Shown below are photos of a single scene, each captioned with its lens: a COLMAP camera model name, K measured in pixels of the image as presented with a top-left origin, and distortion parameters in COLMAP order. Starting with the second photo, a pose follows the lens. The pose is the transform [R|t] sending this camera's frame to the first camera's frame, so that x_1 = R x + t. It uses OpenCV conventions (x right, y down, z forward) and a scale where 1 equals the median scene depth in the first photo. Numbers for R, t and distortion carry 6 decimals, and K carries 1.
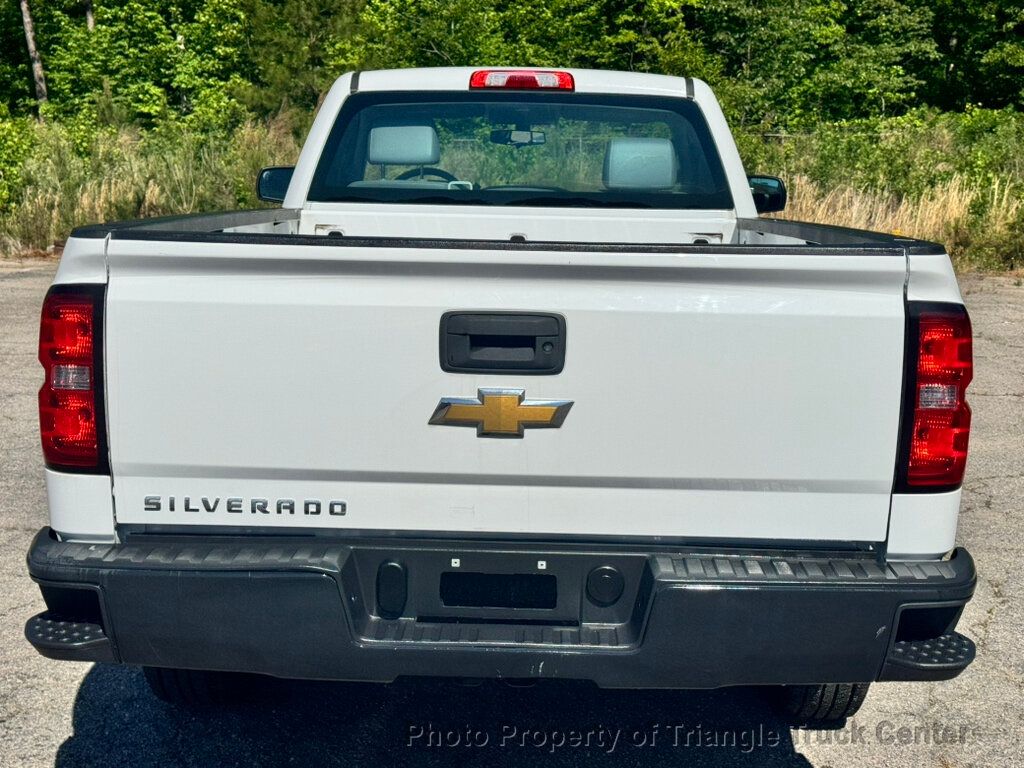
lens RADIAL K [[1455.8, 0, 523.2], [0, 1455.8, 382.5], [0, 0, 1]] dist [0.030609, 0.000000]
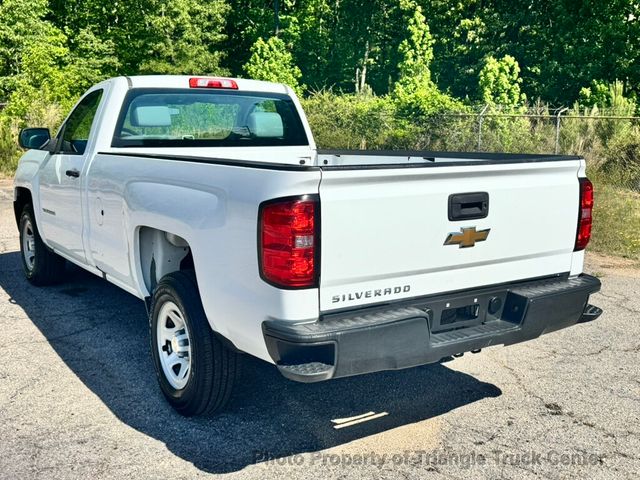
lens RADIAL K [[714.9, 0, 335.4], [0, 714.9, 253.2], [0, 0, 1]] dist [0.062326, 0.000000]
pose [[0.827485, -0.114768, 0.549634, -0.426851], [0.095294, 0.993392, 0.063960, -0.023853], [-0.553342, -0.000549, 0.832954, 0.089357]]
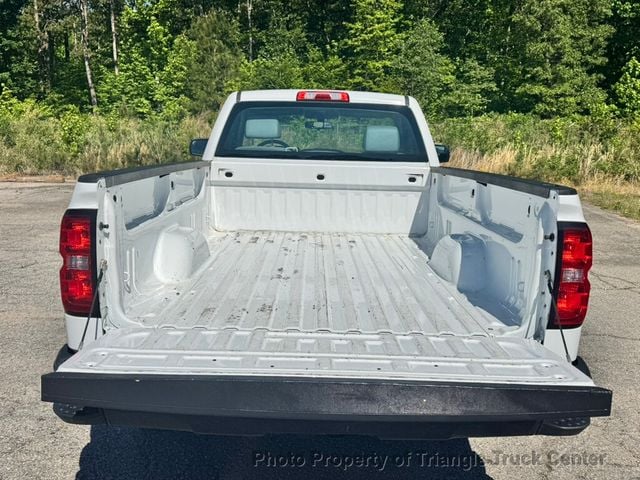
lens RADIAL K [[640.3, 0, 322.9], [0, 640.3, 250.3], [0, 0, 1]] dist [0.021553, 0.000000]
pose [[0.999791, 0.003716, 0.020104, -0.017526], [-0.004264, 0.999618, 0.027316, -0.021398], [-0.019994, -0.027396, 0.999425, 0.121124]]
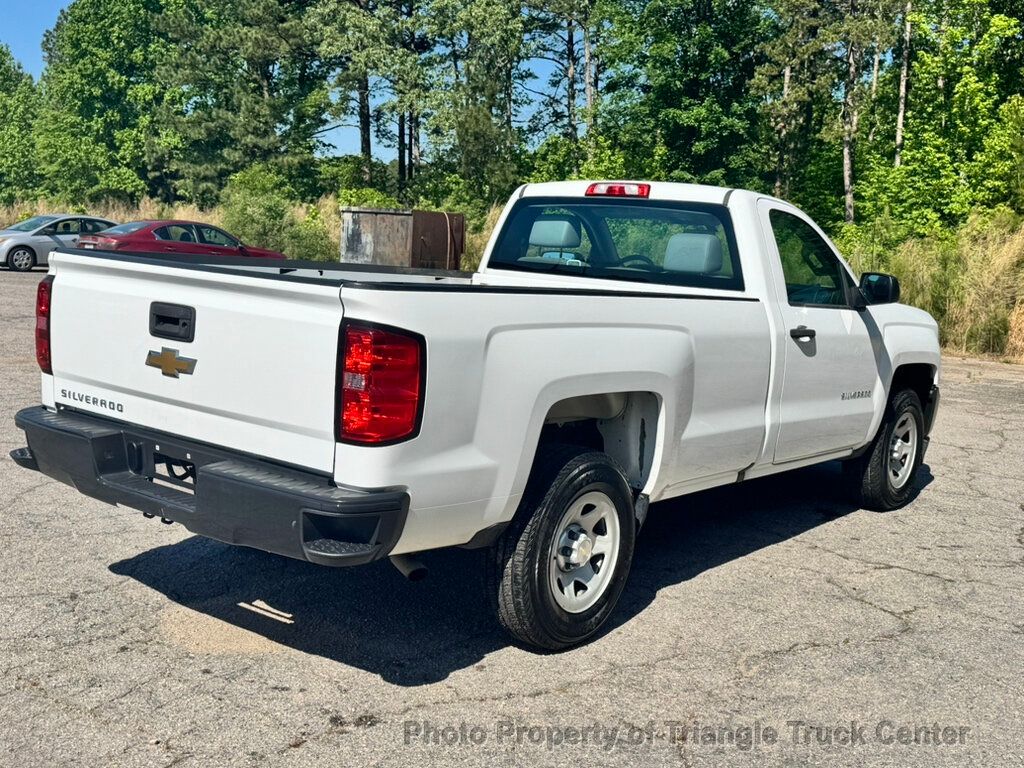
lens RADIAL K [[1143.9, 0, 510.1], [0, 1143.9, 389.5], [0, 0, 1]] dist [0.062326, 0.000000]
pose [[0.790834, 0.114305, -0.601262, 0.594453], [-0.143769, 0.989611, -0.000966, -0.001927], [0.594905, 0.087207, 0.799051, 0.076921]]
